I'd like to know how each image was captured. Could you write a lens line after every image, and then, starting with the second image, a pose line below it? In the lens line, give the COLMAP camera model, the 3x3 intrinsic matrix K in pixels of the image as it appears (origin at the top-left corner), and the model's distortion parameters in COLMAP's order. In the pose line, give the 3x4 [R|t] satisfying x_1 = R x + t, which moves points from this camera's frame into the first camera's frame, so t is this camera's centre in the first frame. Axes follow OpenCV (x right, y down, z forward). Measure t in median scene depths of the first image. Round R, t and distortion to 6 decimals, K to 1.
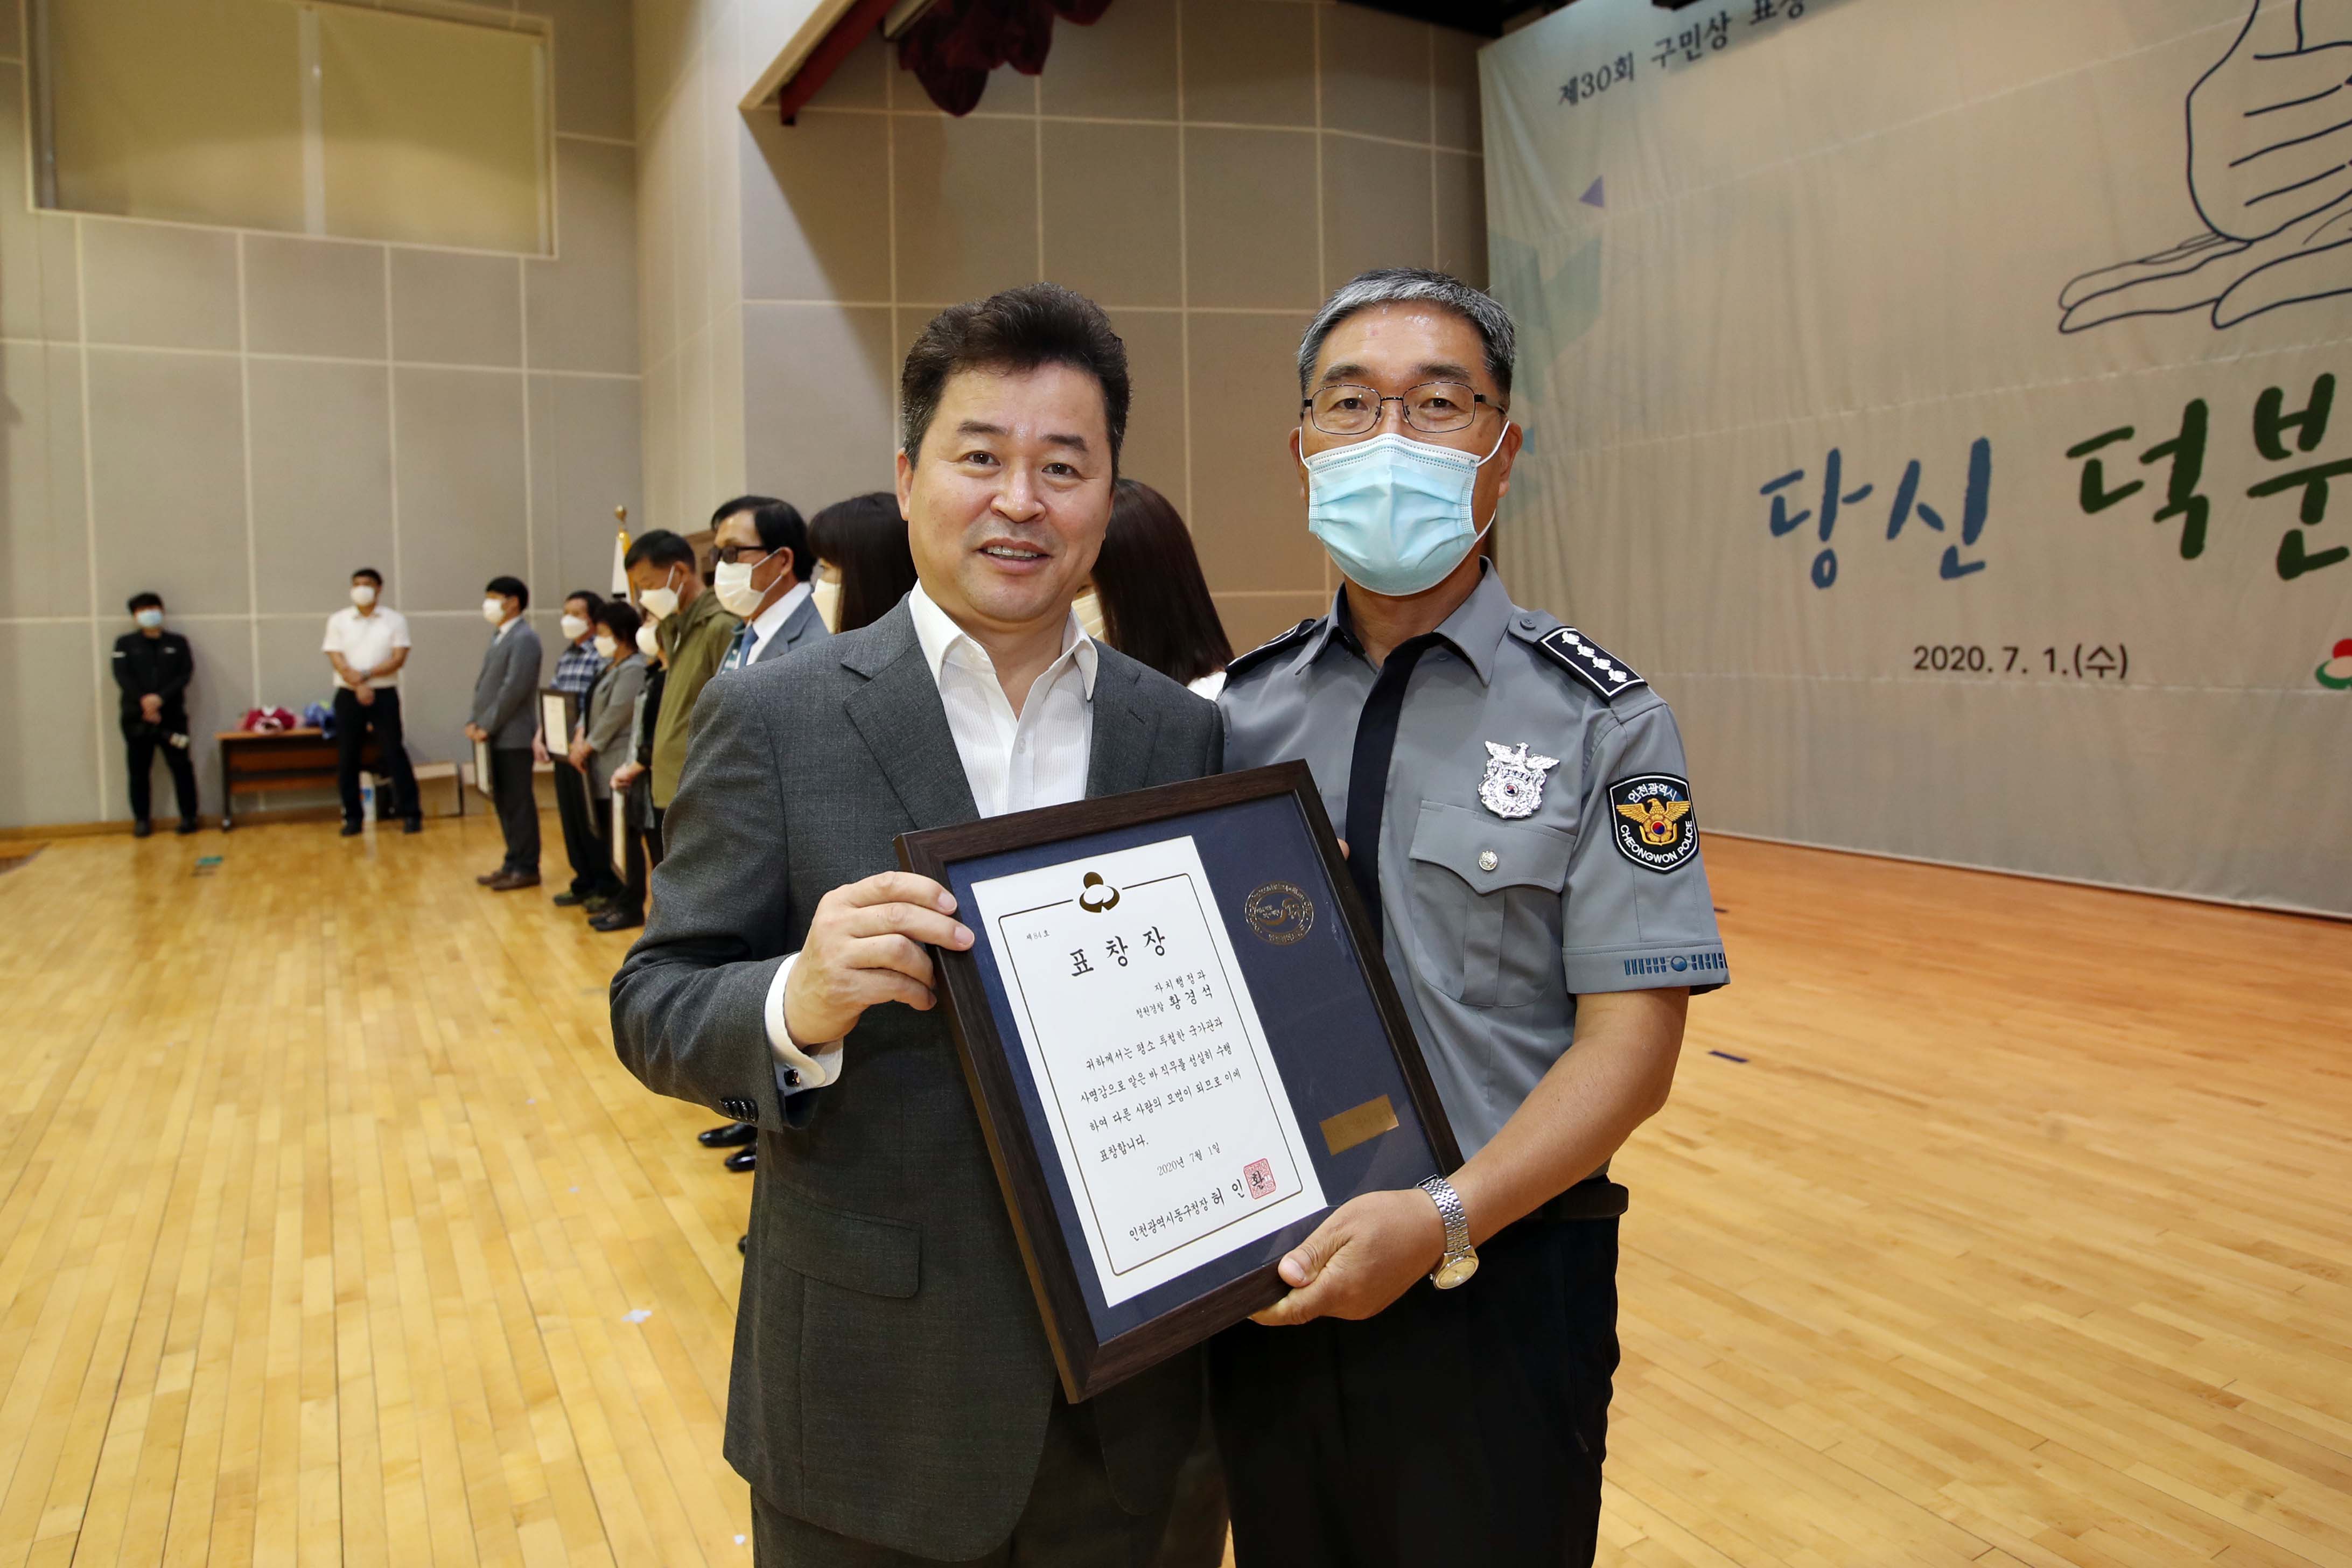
lens RADIAL K [[1496.5, 0, 1158.3], [0, 1496.5, 665.7], [0, 0, 1]] dist [-0.043787, 0.029727]
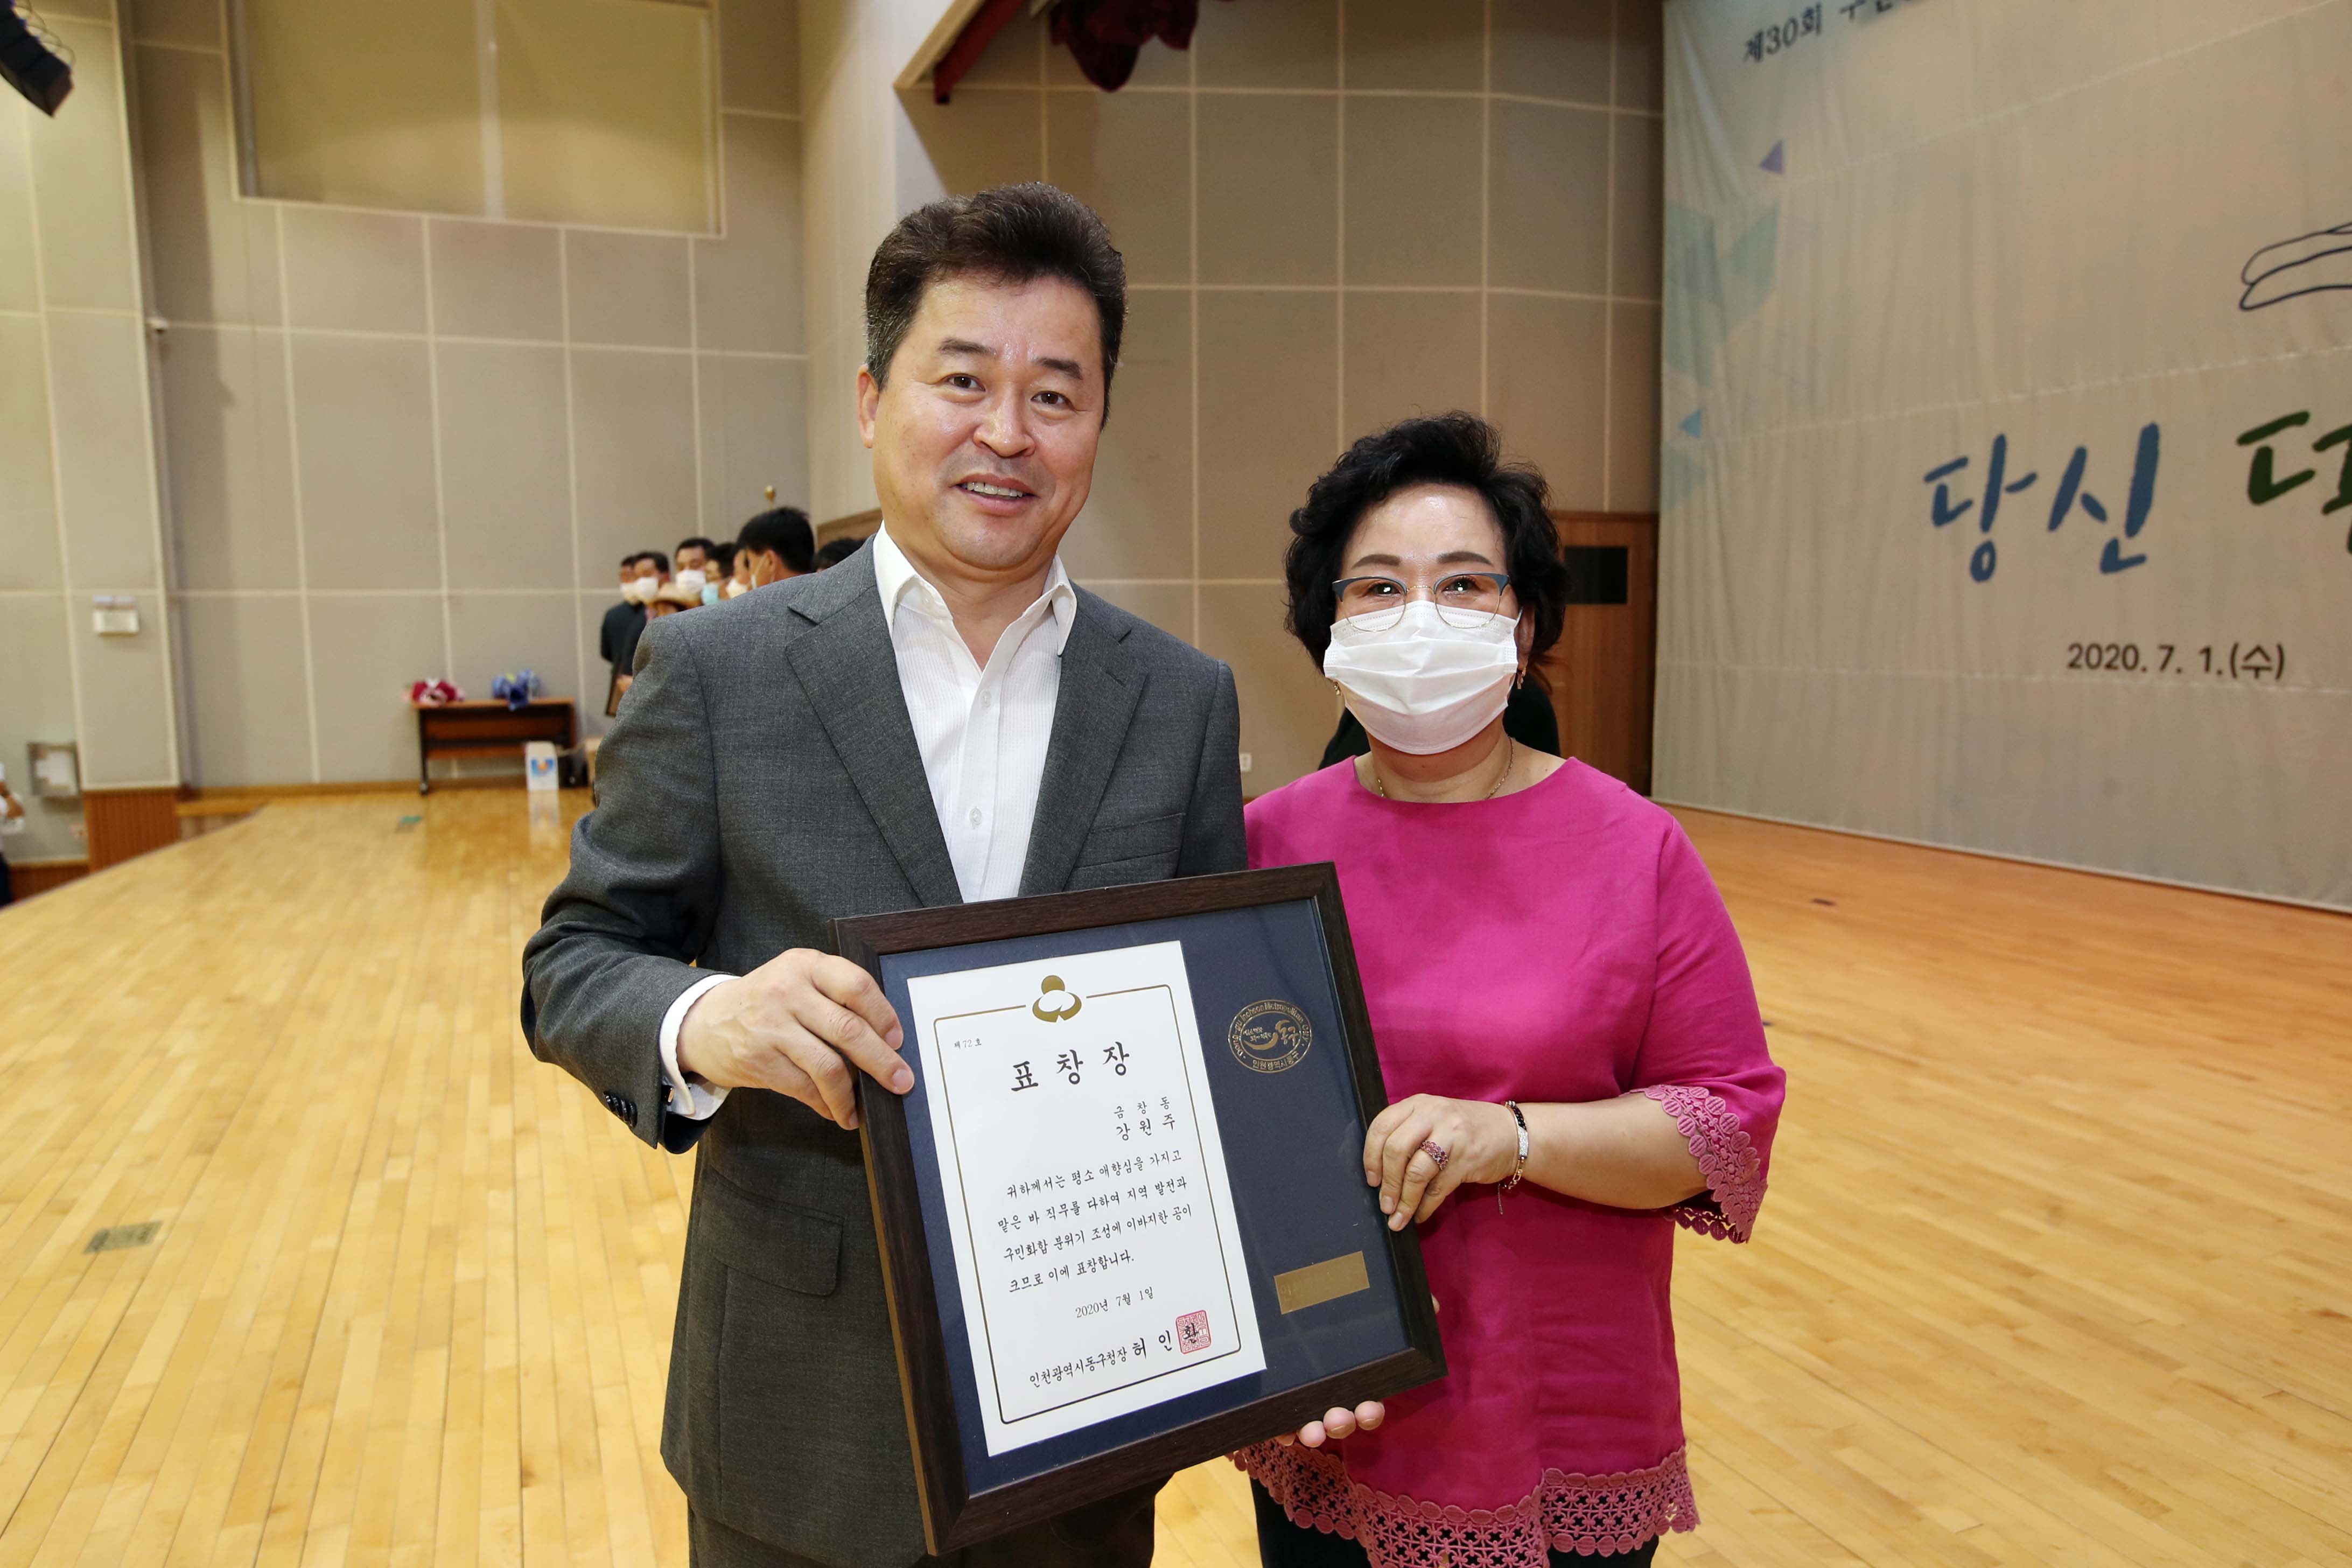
lens RADIAL K [[1675.1, 0, 1190.3], [0, 1675.1, 772.7], [0, 0, 1]] dist [-0.023242, 0.033148]
pose [[0.991736, 0.025415, -0.125750, 0.074710], [-0.016965, 0.997554, 0.067815, 0.005988], [0.127166, -0.065121, 0.989741, -0.130040]]
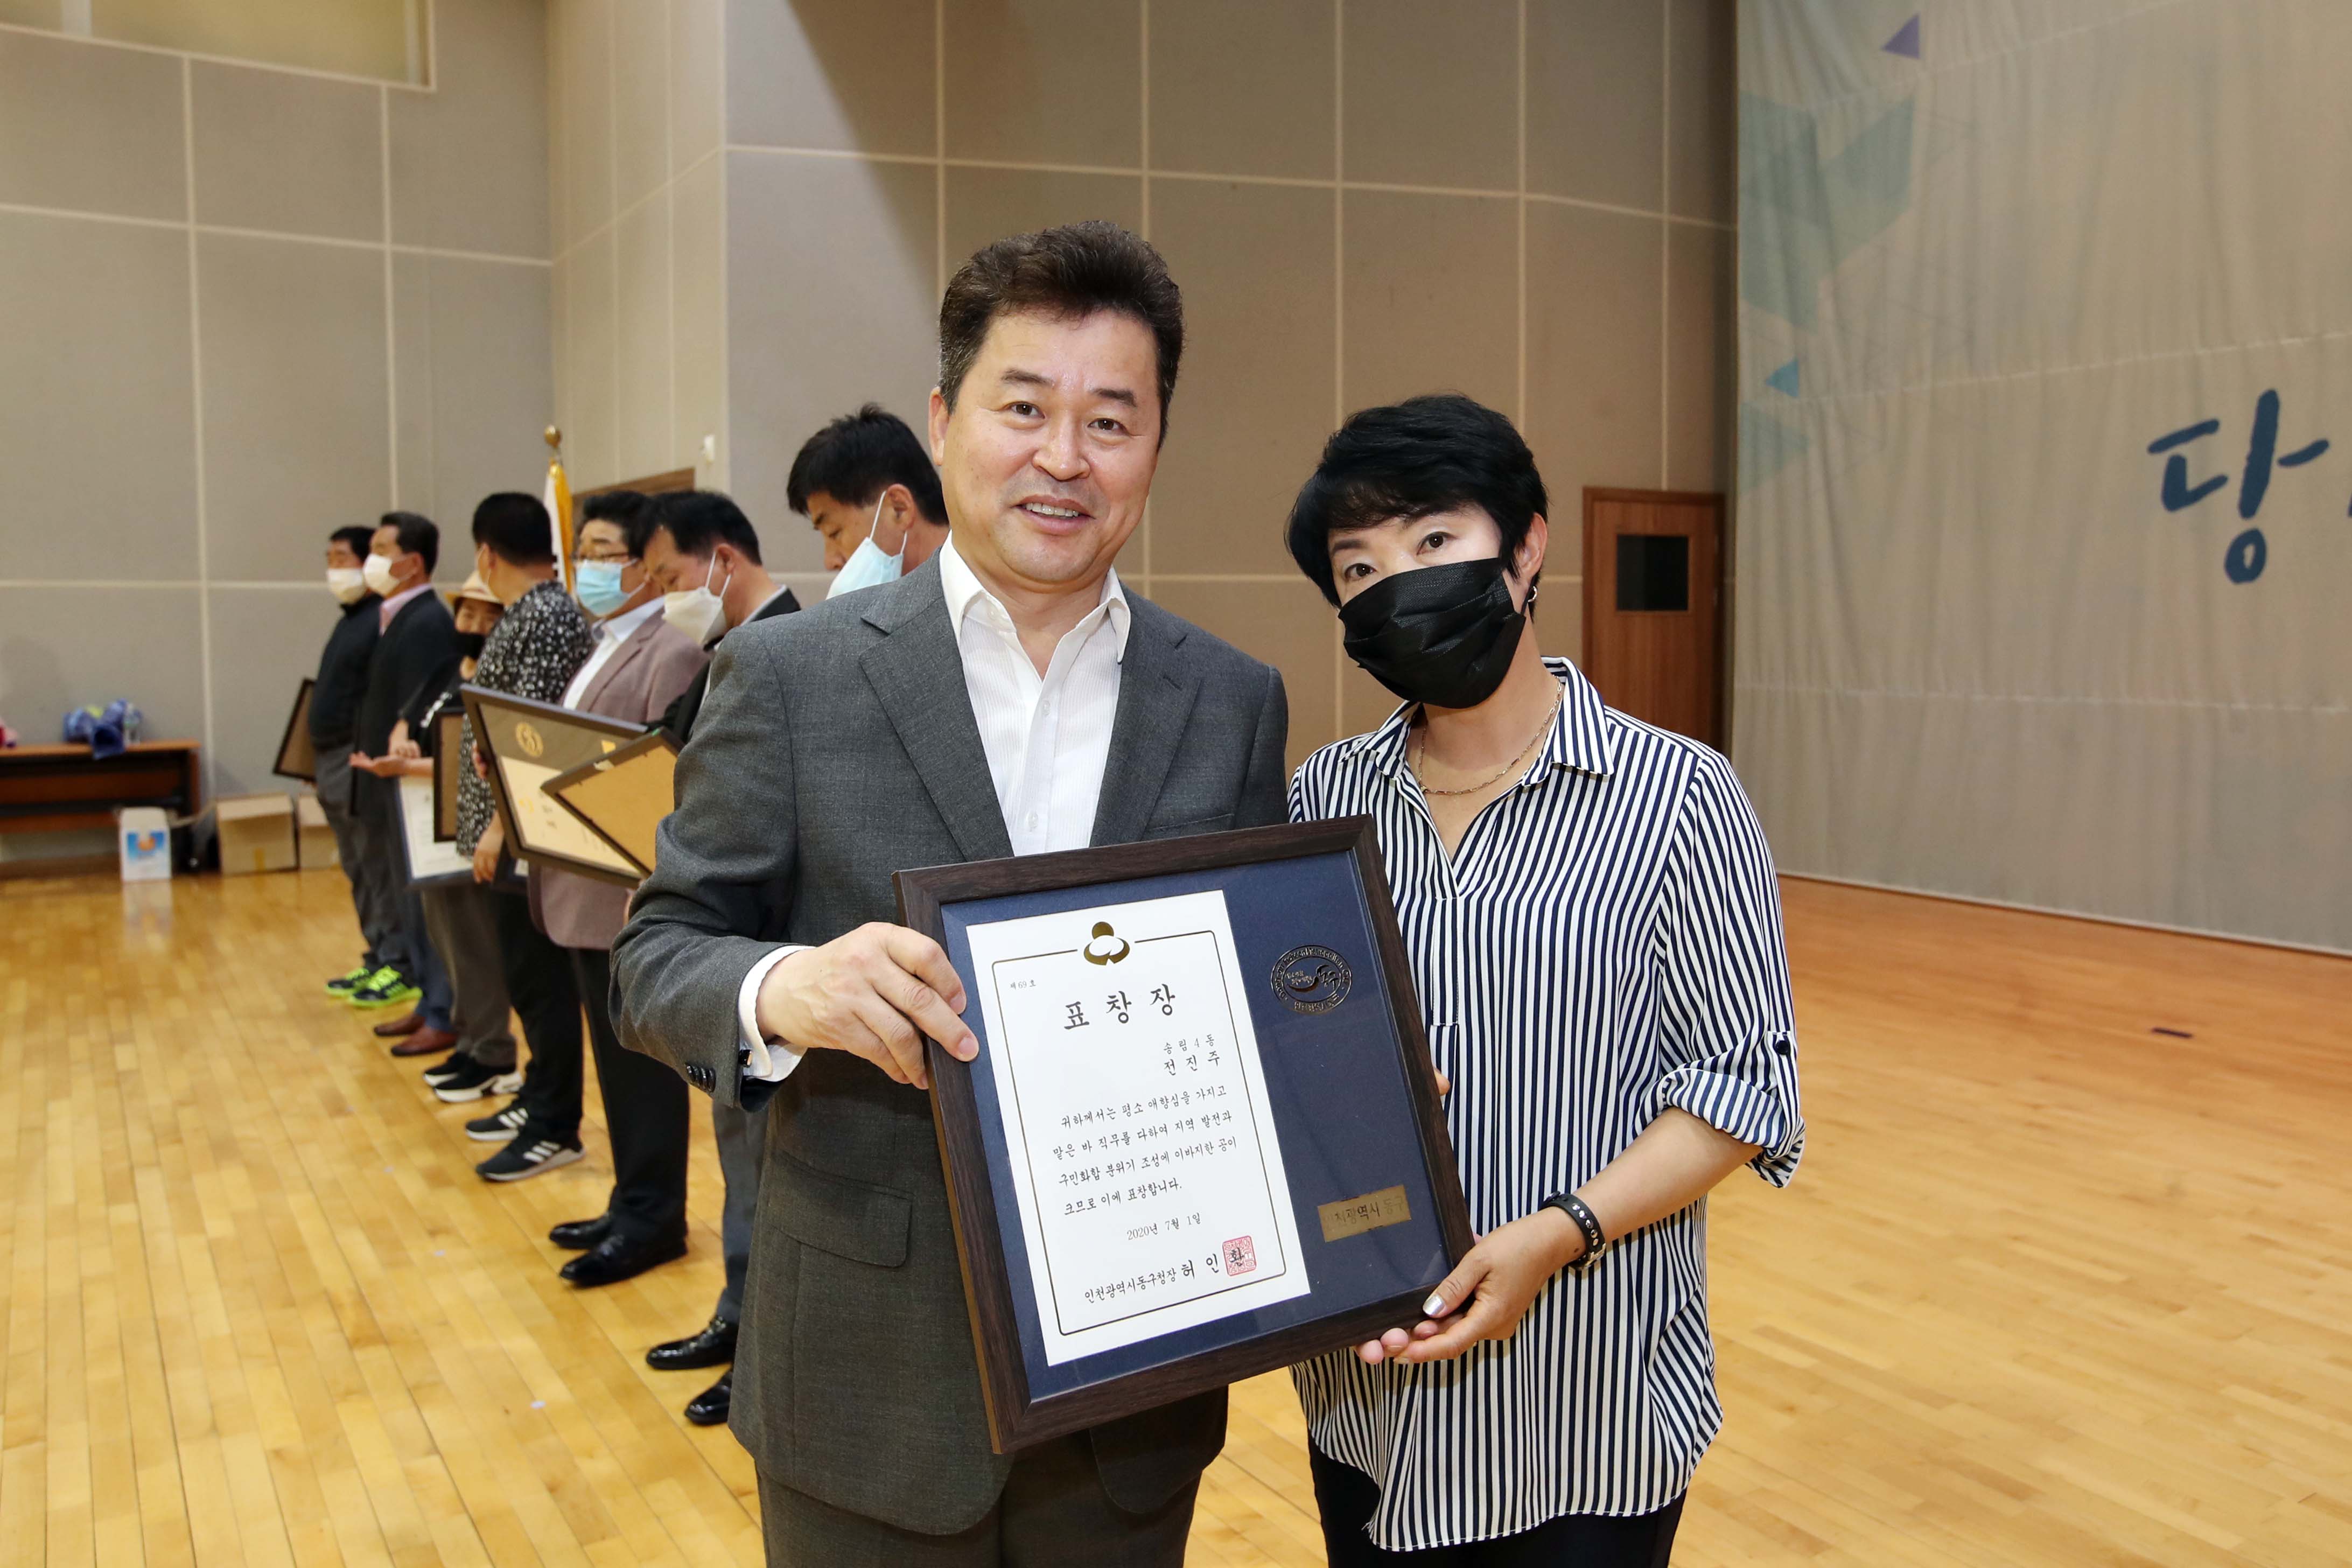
lens RADIAL K [[1786.3, 0, 1213.5], [0, 1786.3, 712.8], [0, 0, 1]] dist [-0.016018, 0.028118]
pose [[0.997846, 0.014212, 0.064046, -0.106206], [-0.015617, 0.999647, 0.021491, 0.000864], [-0.063717, -0.022445, 0.997716, 0.148062]]
